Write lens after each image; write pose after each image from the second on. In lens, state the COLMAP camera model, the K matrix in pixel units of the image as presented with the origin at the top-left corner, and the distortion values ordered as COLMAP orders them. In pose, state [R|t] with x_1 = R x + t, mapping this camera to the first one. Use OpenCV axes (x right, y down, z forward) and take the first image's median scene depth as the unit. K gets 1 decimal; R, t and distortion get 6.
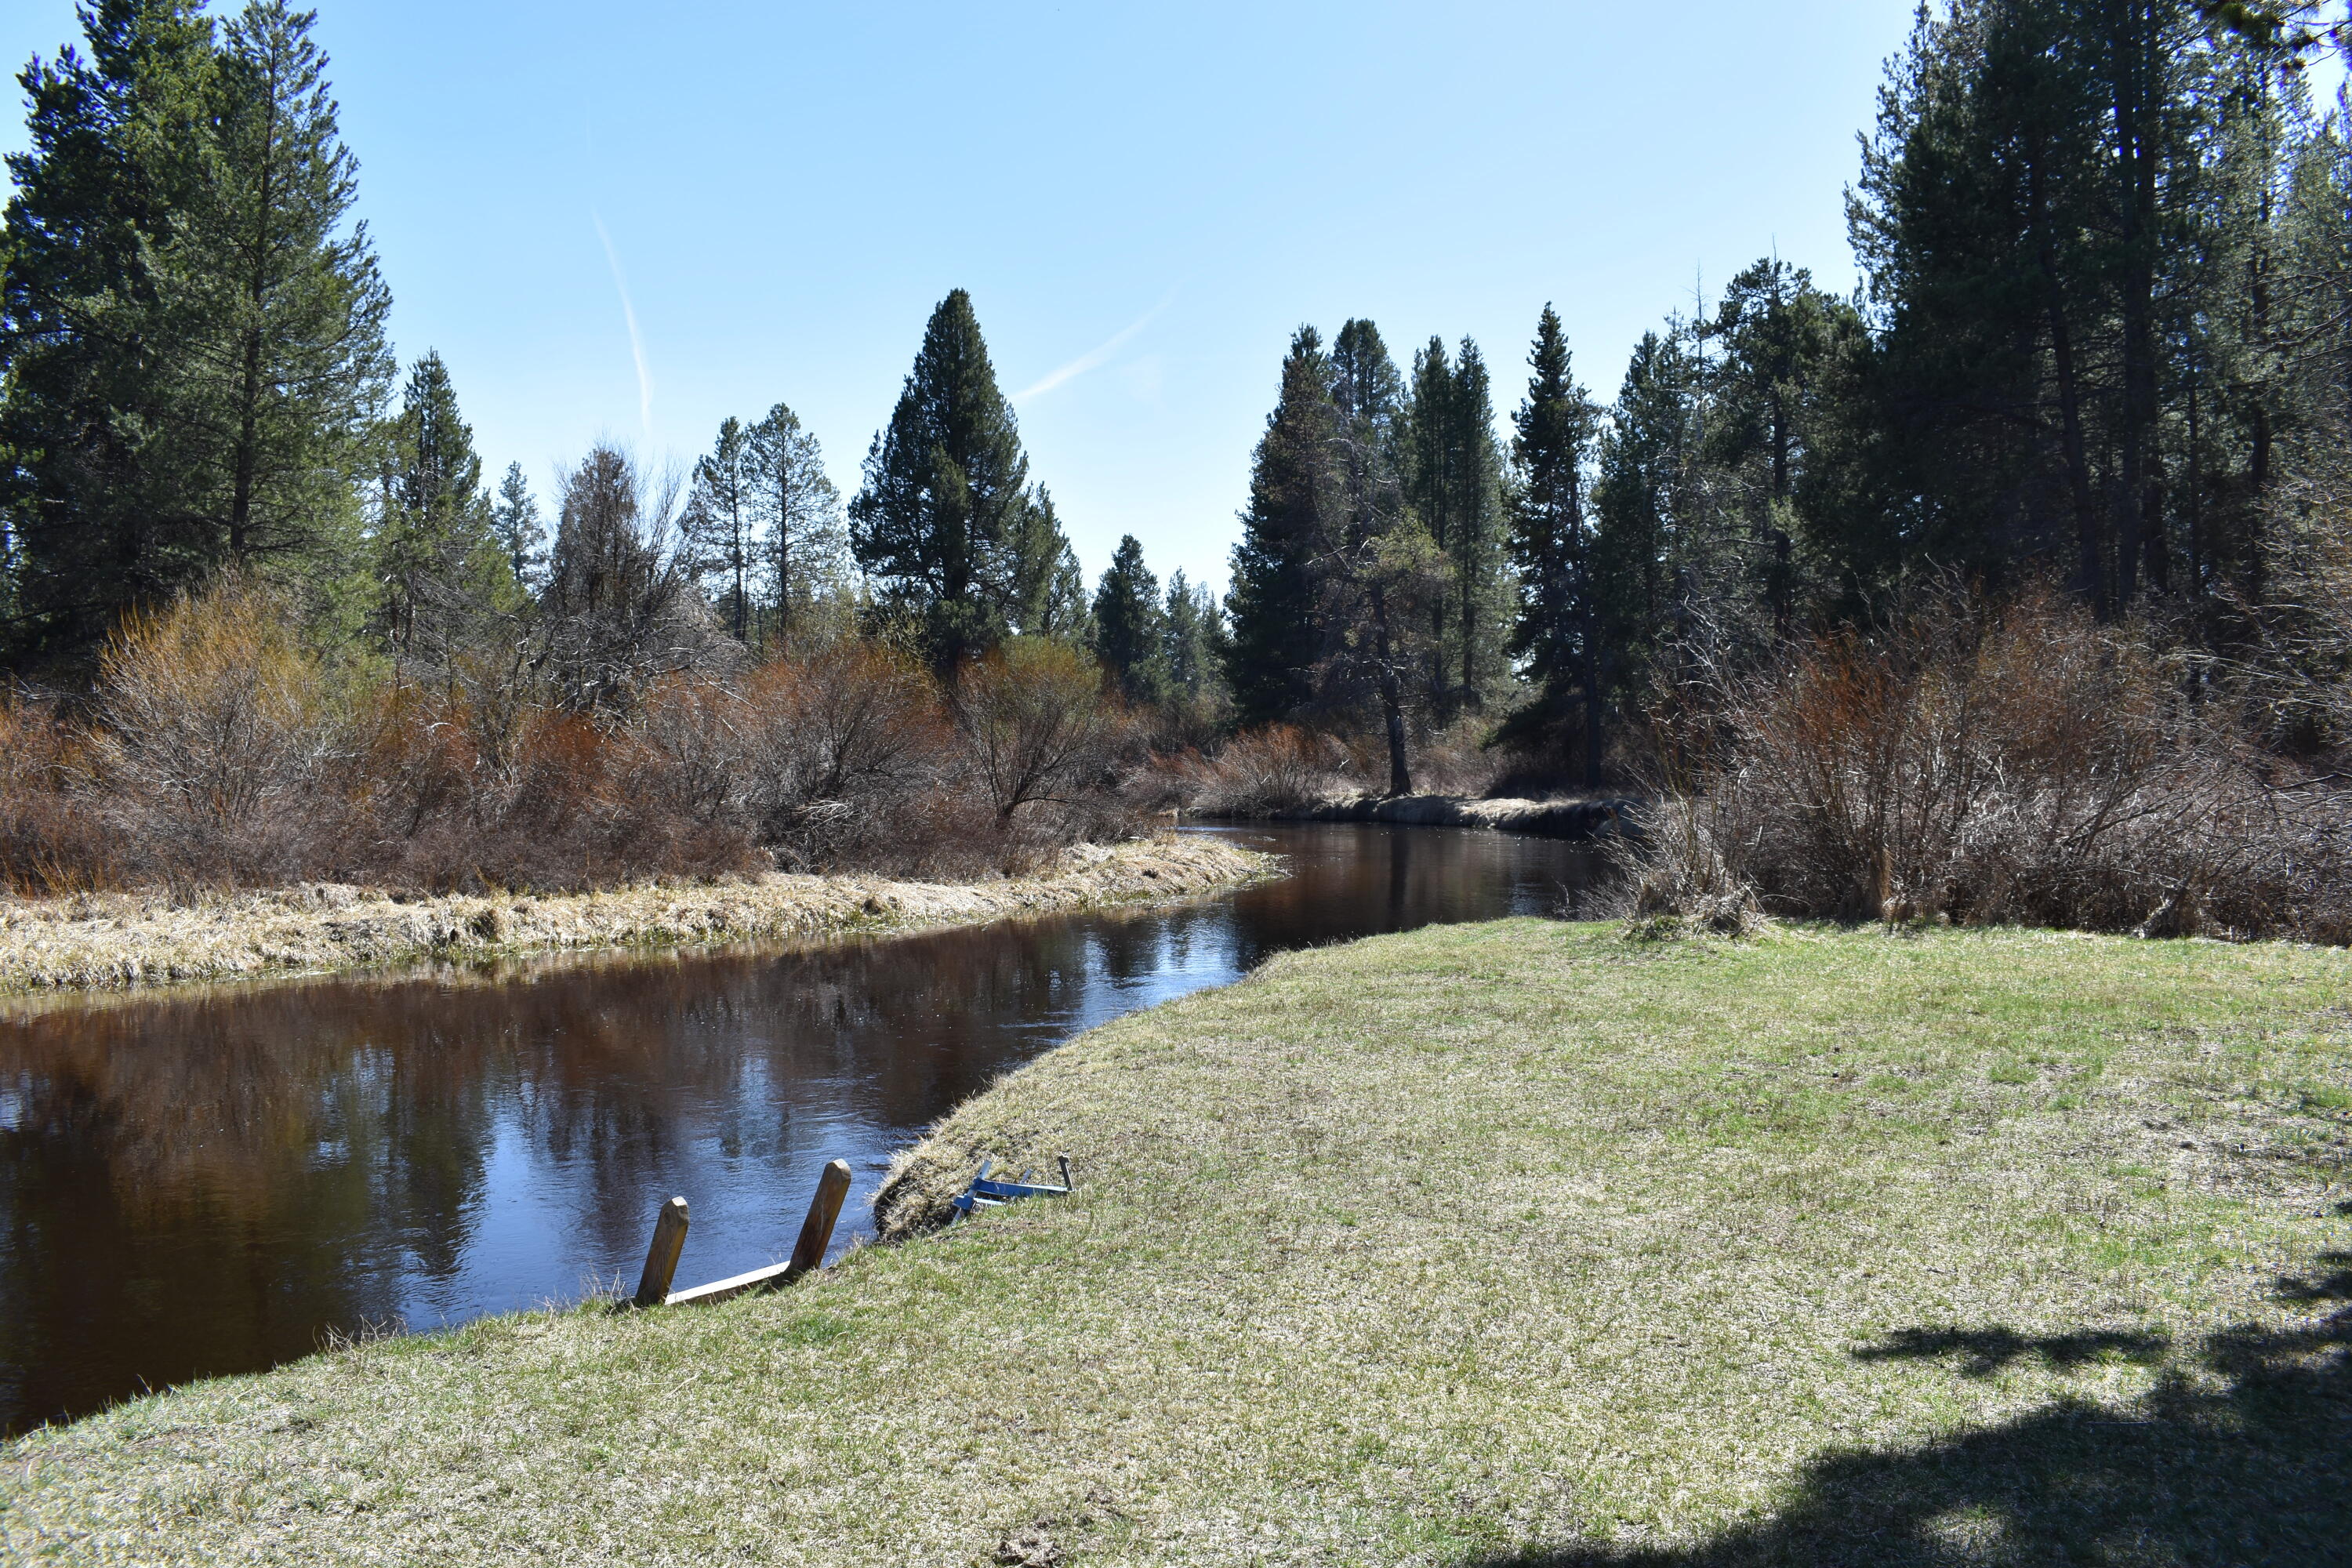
lens RADIAL K [[1882.7, 0, 1174.9], [0, 1882.7, 777.3], [0, 0, 1]] dist [-0.095588, 0.018603]
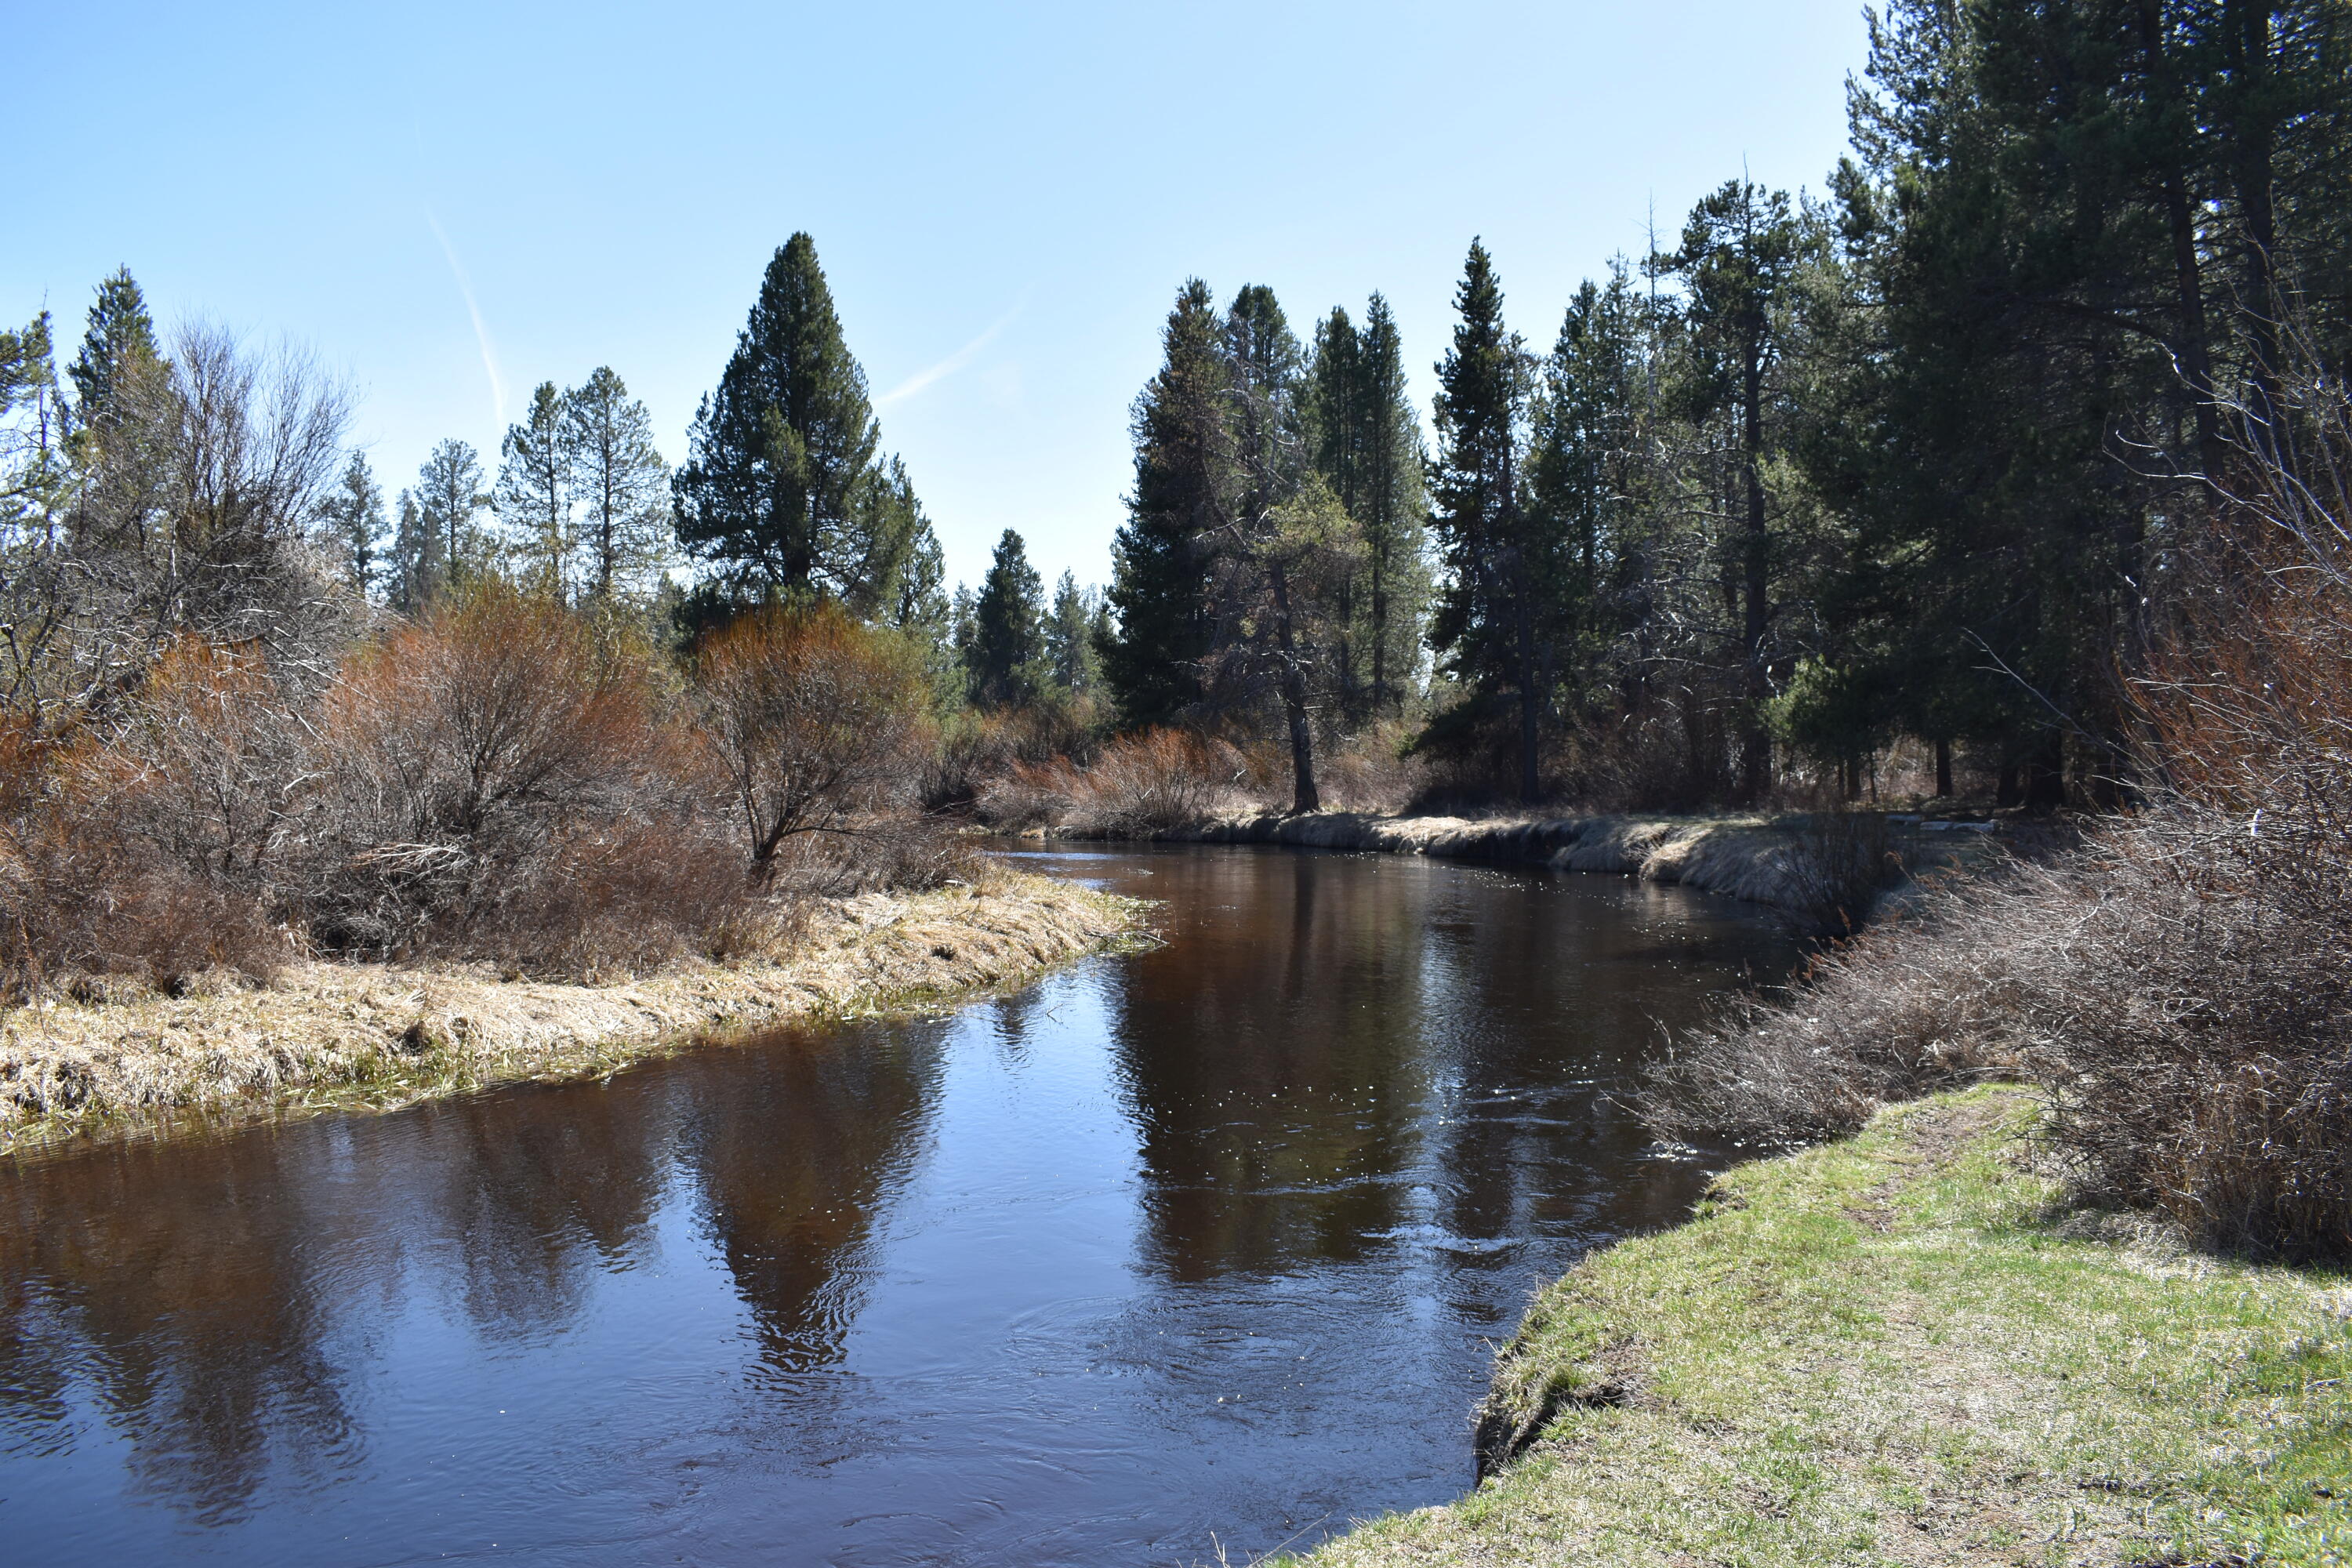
lens RADIAL K [[1882.7, 0, 1174.9], [0, 1882.7, 777.3], [0, 0, 1]] dist [-0.095588, 0.018603]
pose [[0.998432, -0.001080, 0.055974, 0.013072], [0.001299, 0.999992, -0.003882, -0.002825], [-0.055969, 0.003948, 0.998425, 0.151063]]
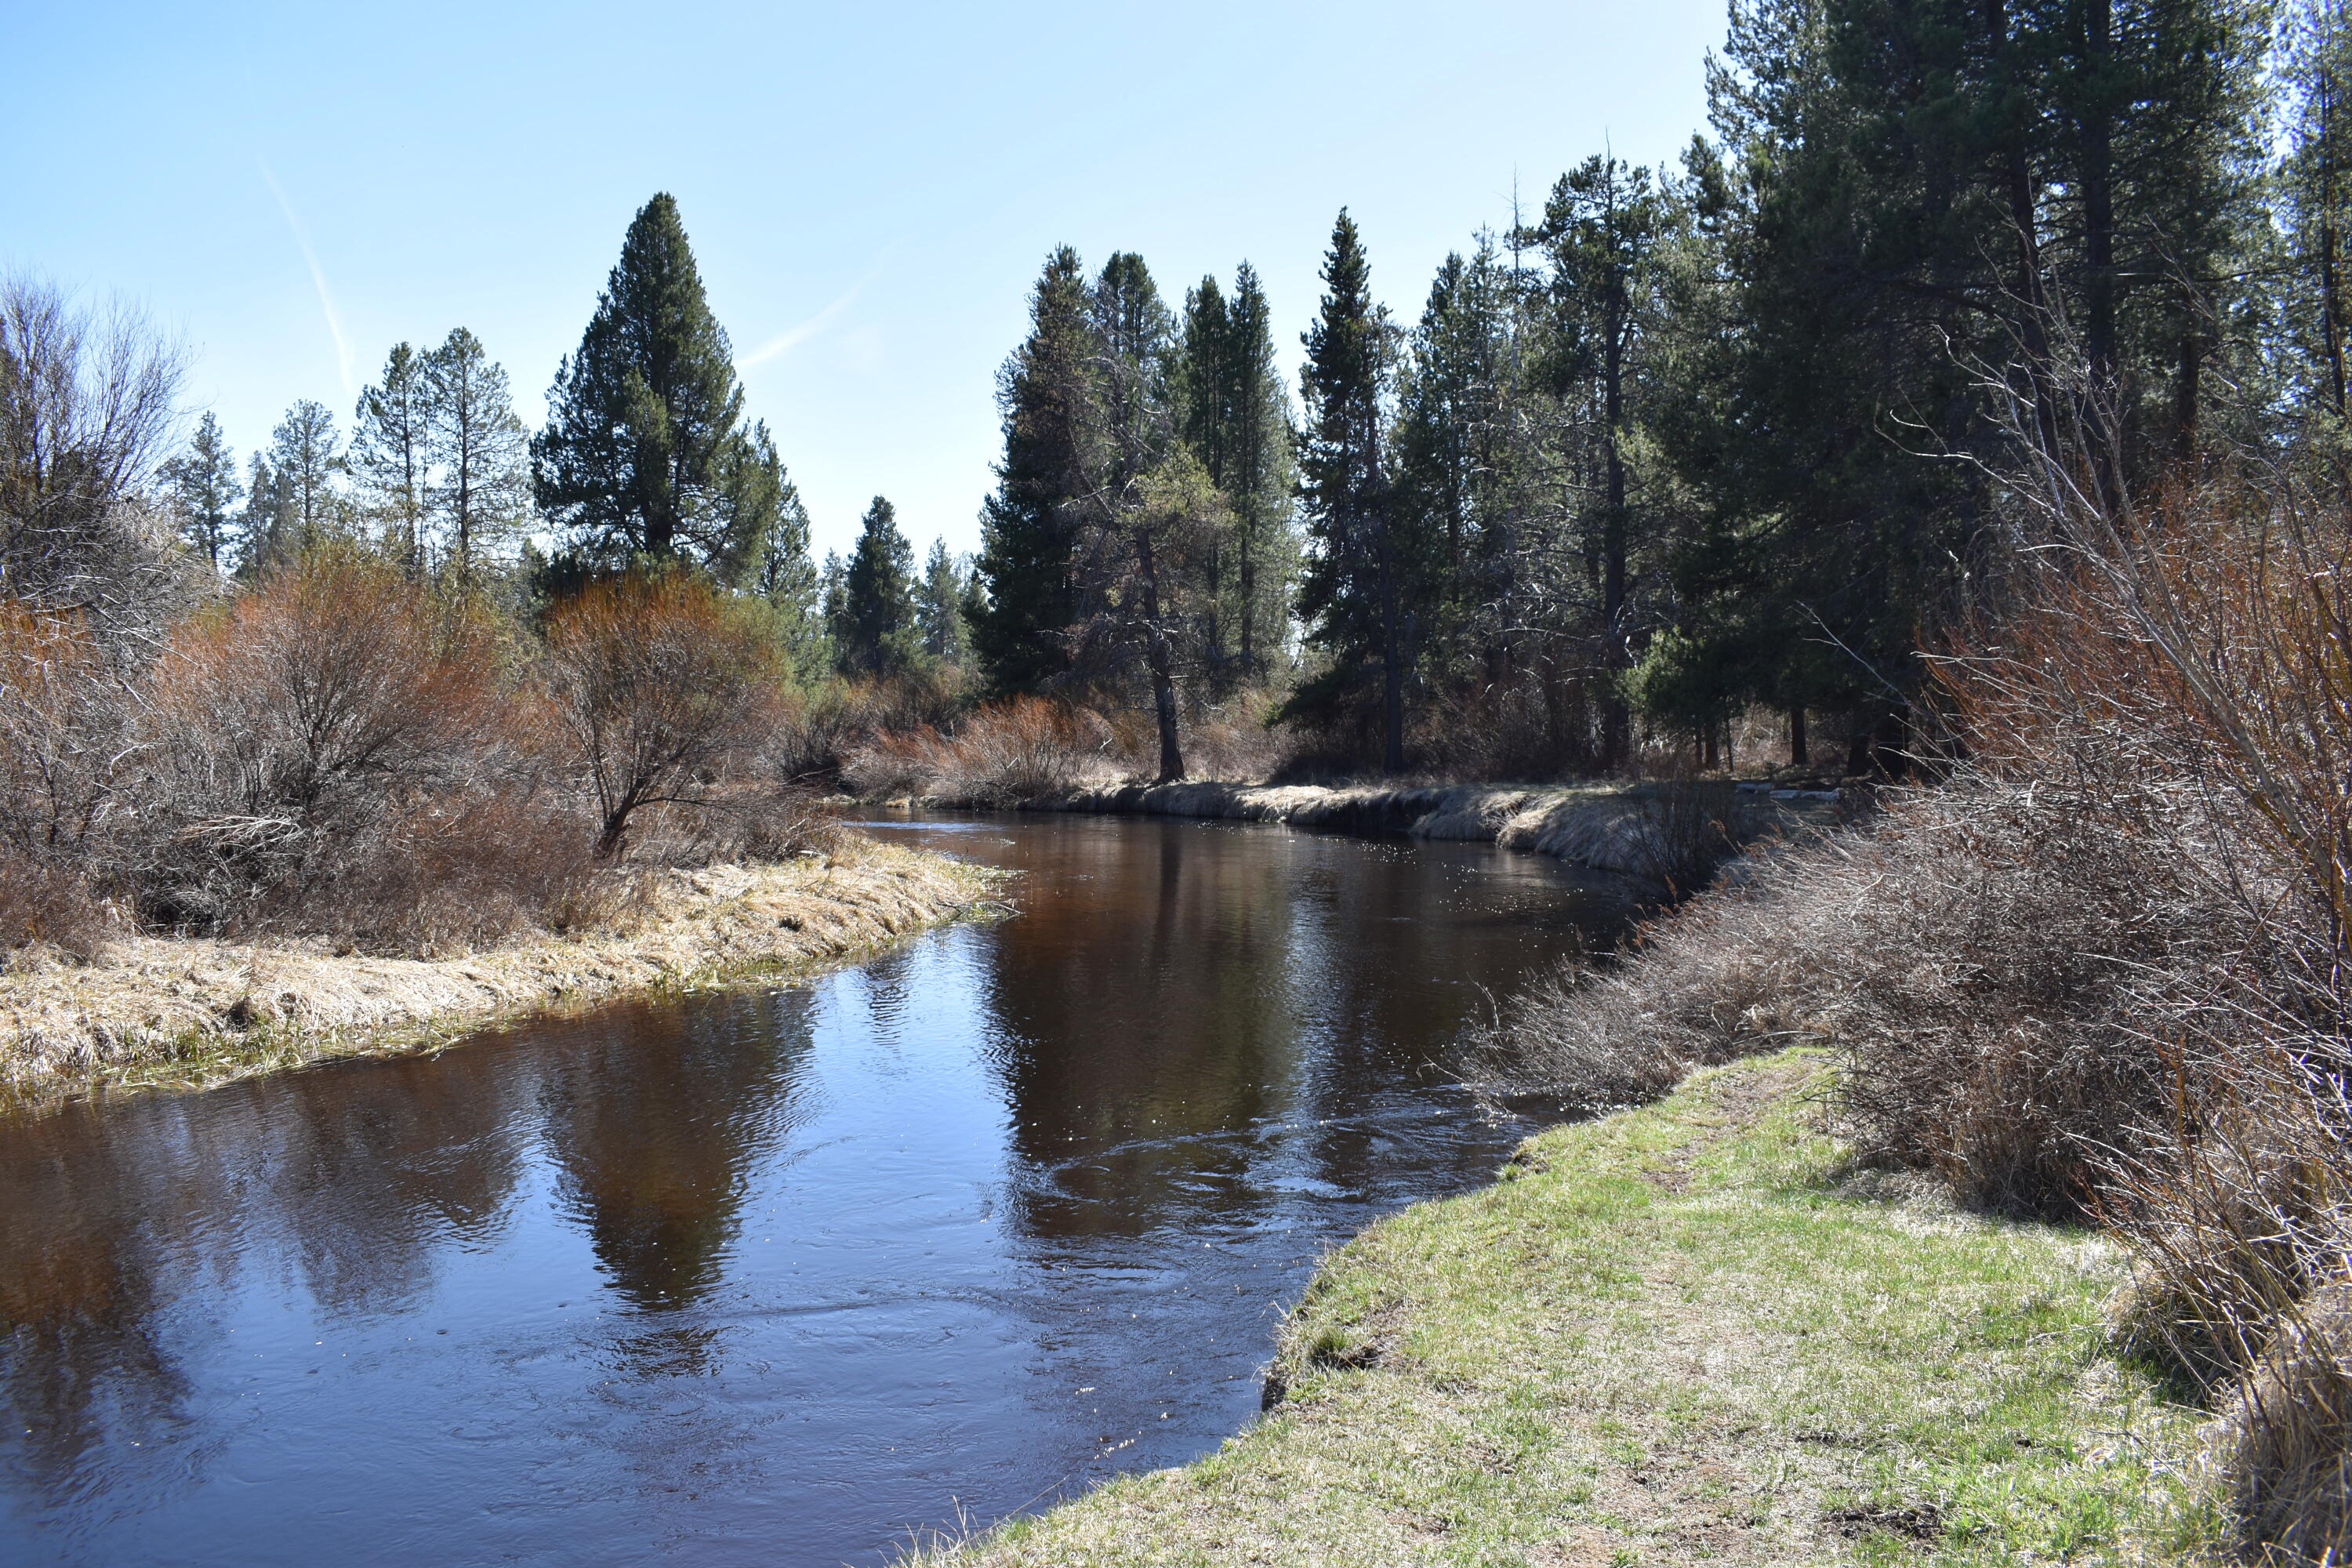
lens RADIAL K [[1884.0, 0, 1175.9], [0, 1884.0, 777.4], [0, 0, 1]] dist [-0.095223, 0.017146]
pose [[0.992439, -0.003446, 0.122689, 0.016858], [0.001891, 0.999916, 0.012792, -0.002946], [-0.122722, -0.012463, 0.992363, 0.150190]]
